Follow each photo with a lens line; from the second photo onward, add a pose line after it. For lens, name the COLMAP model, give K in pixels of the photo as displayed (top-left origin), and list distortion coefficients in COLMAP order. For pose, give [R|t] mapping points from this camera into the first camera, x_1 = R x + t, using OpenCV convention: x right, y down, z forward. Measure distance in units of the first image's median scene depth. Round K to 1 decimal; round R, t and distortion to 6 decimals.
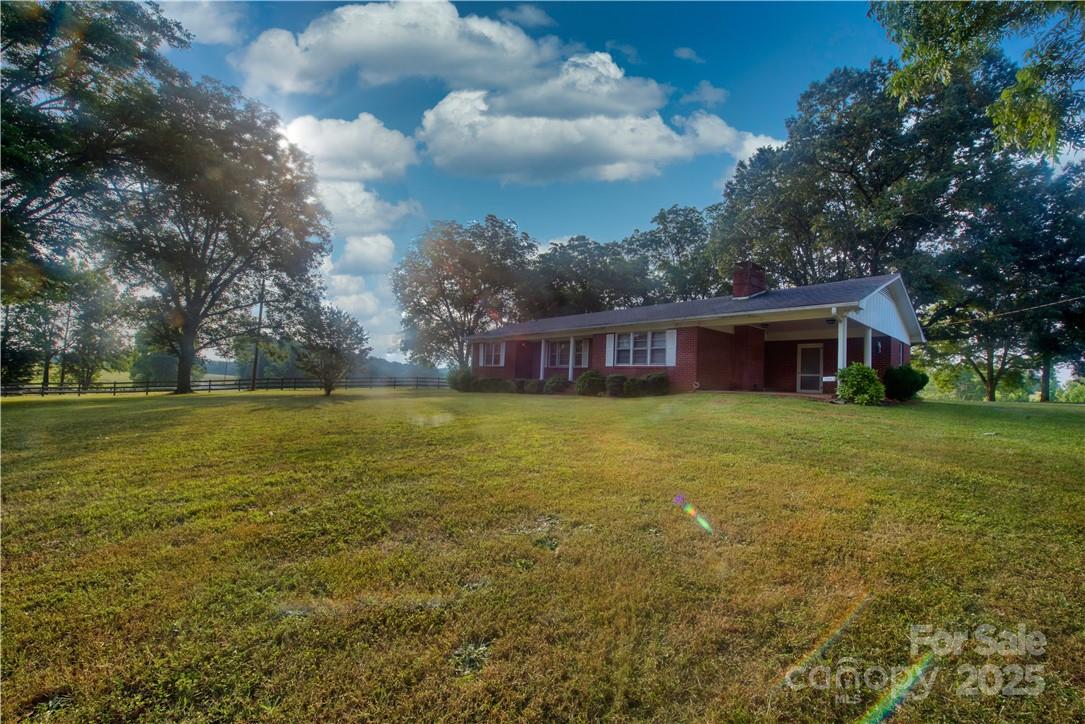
lens RADIAL K [[422.8, 0, 542.5], [0, 422.8, 362.0], [0, 0, 1]] dist [-0.015237, -0.002628]
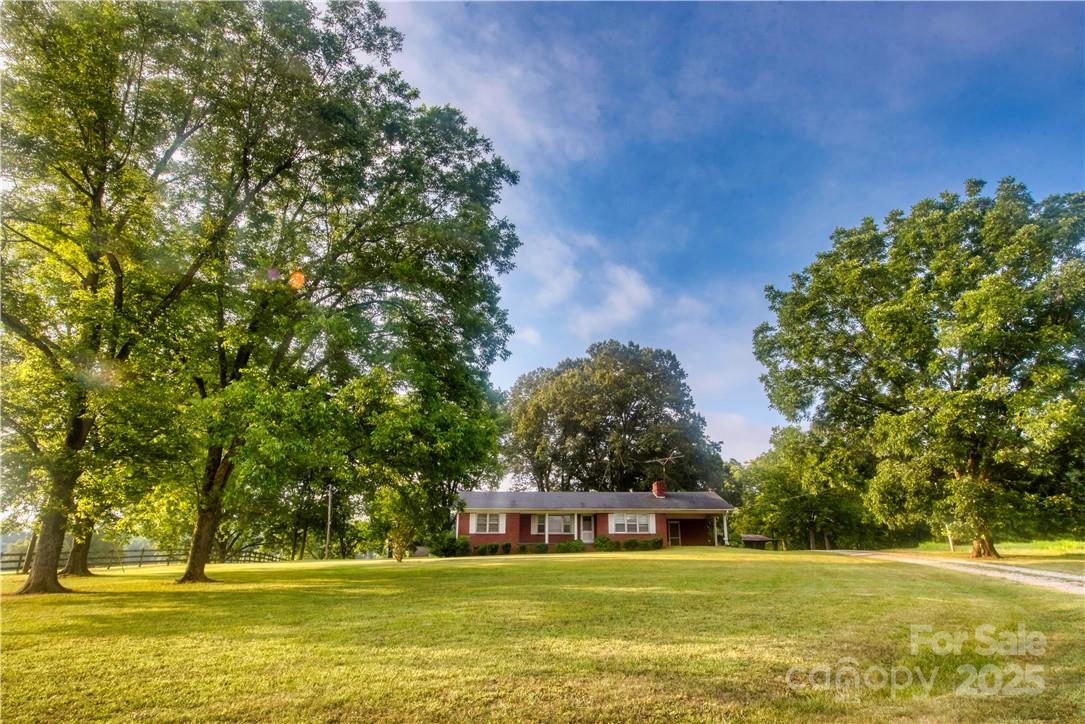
lens RADIAL K [[617.9, 0, 542.5], [0, 617.9, 362.0], [0, 0, 1]] dist [-0.001932, -0.000517]
pose [[0.646667, 0.203566, 0.735107, -1.663482], [-0.007365, 0.965352, -0.260846, -0.004882], [-0.762737, 0.163266, 0.625761, -0.373690]]
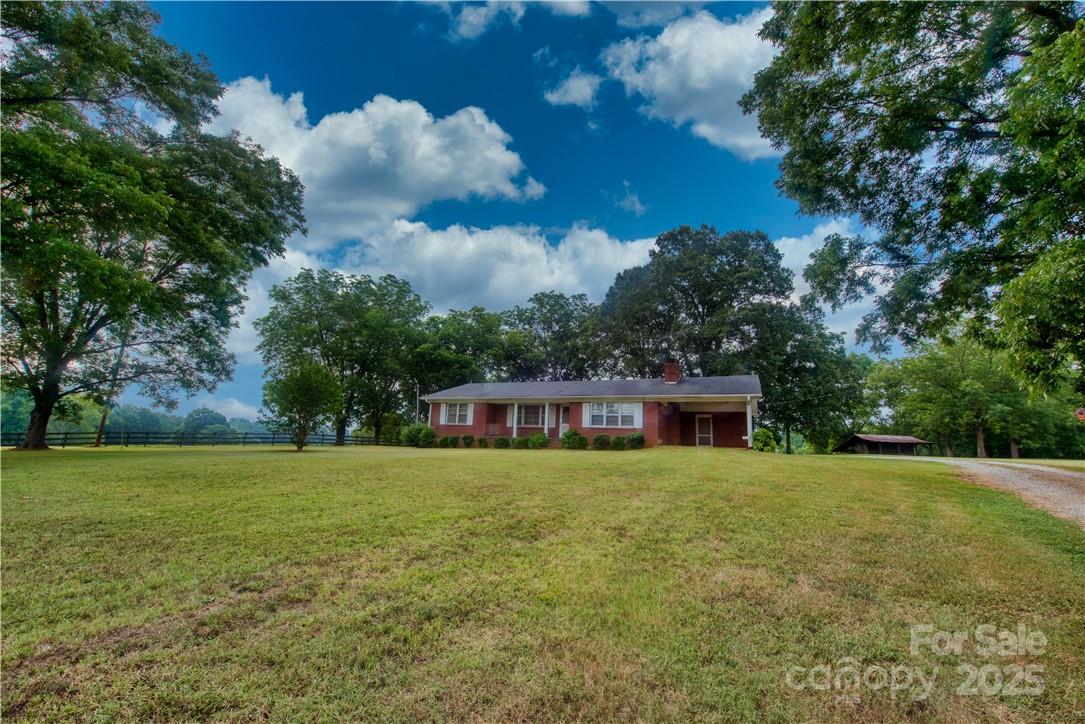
lens RADIAL K [[422.8, 0, 542.5], [0, 422.8, 362.0], [0, 0, 1]] dist [-0.015237, -0.002628]
pose [[0.914994, 0.082079, 0.395031, -0.422874], [-0.025943, 0.989031, -0.145409, 0.003618], [-0.402633, 0.122800, 0.907087, -0.137744]]
